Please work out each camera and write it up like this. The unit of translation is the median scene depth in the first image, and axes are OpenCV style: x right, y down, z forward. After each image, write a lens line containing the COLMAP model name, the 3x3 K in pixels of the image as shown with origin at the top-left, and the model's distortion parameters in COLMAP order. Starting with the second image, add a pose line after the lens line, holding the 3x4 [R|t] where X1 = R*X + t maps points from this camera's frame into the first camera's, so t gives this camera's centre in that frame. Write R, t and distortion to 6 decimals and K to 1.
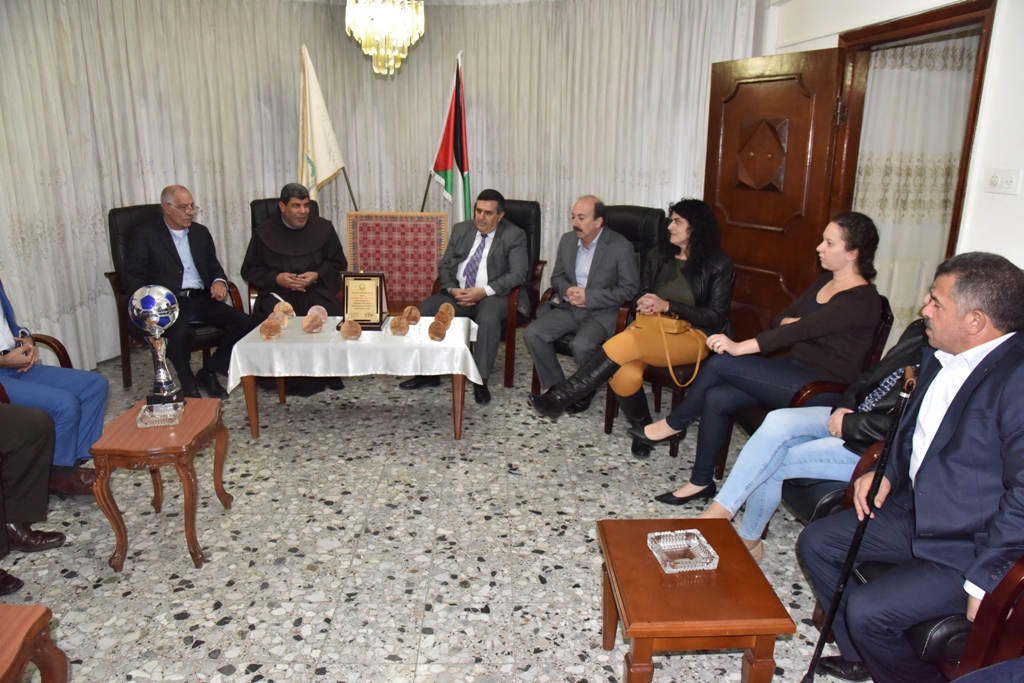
lens RADIAL K [[706.8, 0, 518.5], [0, 706.8, 338.8], [0, 0, 1]] dist [-0.106964, 0.057589]
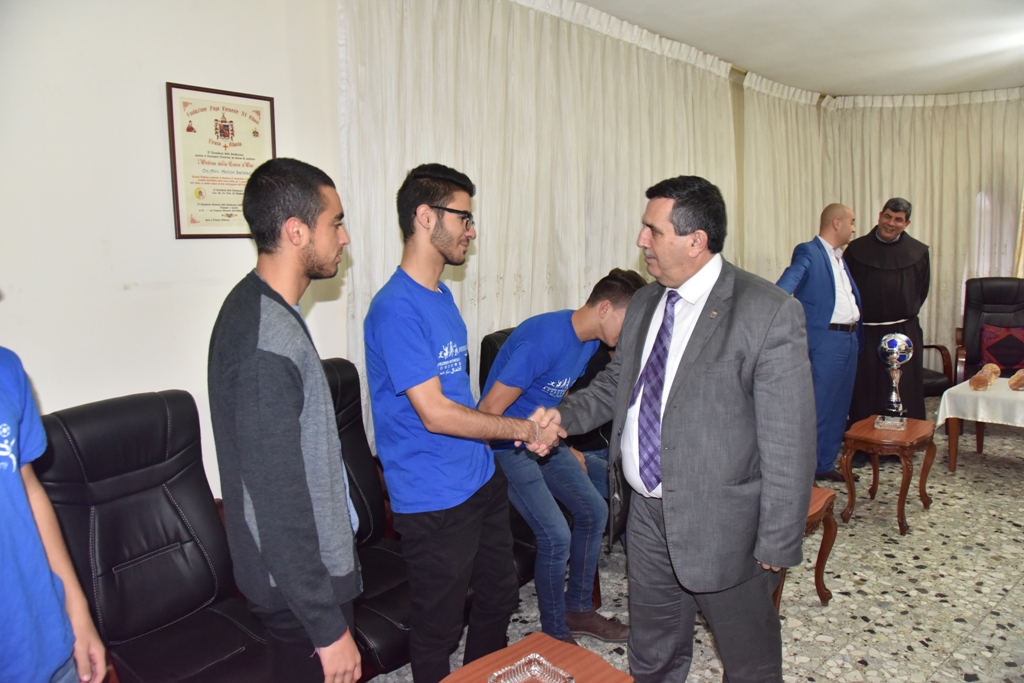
lens RADIAL K [[706.8, 0, 508.0], [0, 706.8, 339.4], [0, 0, 1]] dist [-0.106964, 0.057589]
pose [[0.595949, 0.055951, -0.801071, 0.094737], [-0.150810, 0.987618, -0.043213, 0.083097], [0.788734, 0.146563, 0.597008, -0.343247]]
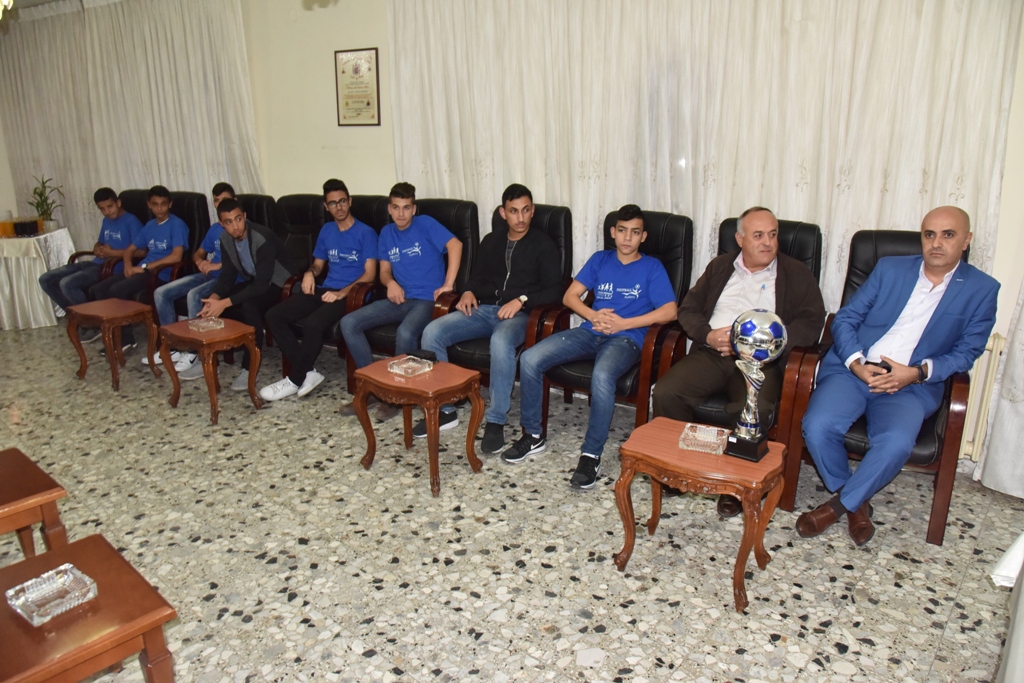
lens RADIAL K [[706.8, 0, 517.7], [0, 706.8, 328.5], [0, 0, 1]] dist [-0.106964, 0.057589]
pose [[-0.681928, 0.177566, -0.709538, 0.193793], [-0.195281, 0.890669, 0.410577, -0.243574], [0.704868, 0.418544, -0.572697, 0.895213]]
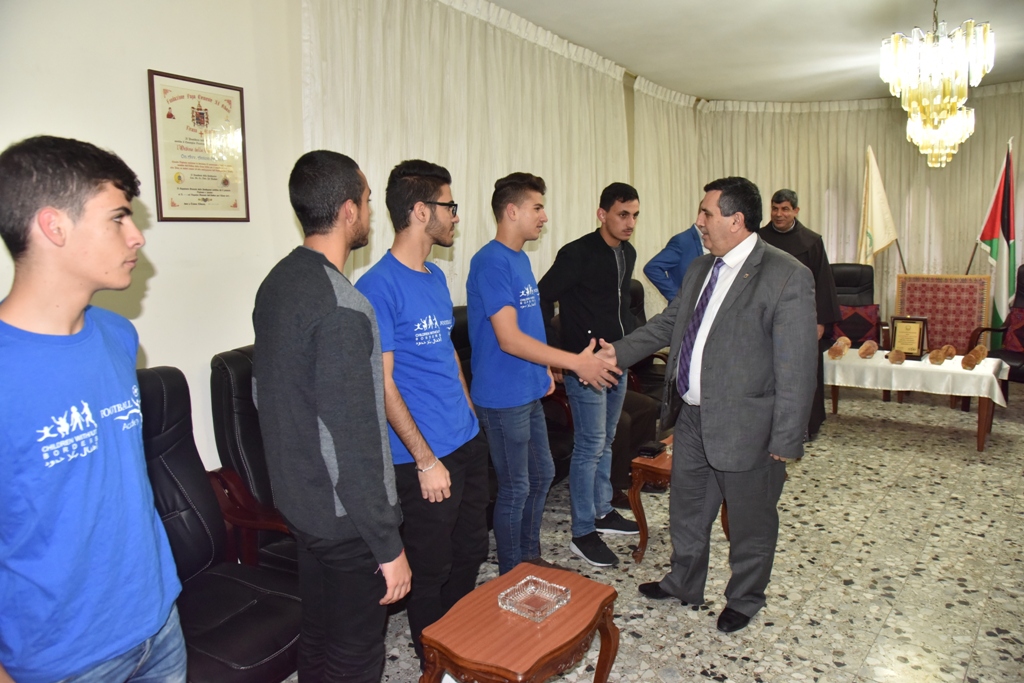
lens RADIAL K [[706.8, 0, 509.8], [0, 706.8, 342.7], [0, 0, 1]] dist [-0.106964, 0.057589]
pose [[0.739787, 0.055130, -0.670578, 0.093064], [-0.121465, 0.991206, -0.052512, 0.116184], [0.661786, 0.120300, 0.739978, -0.460059]]
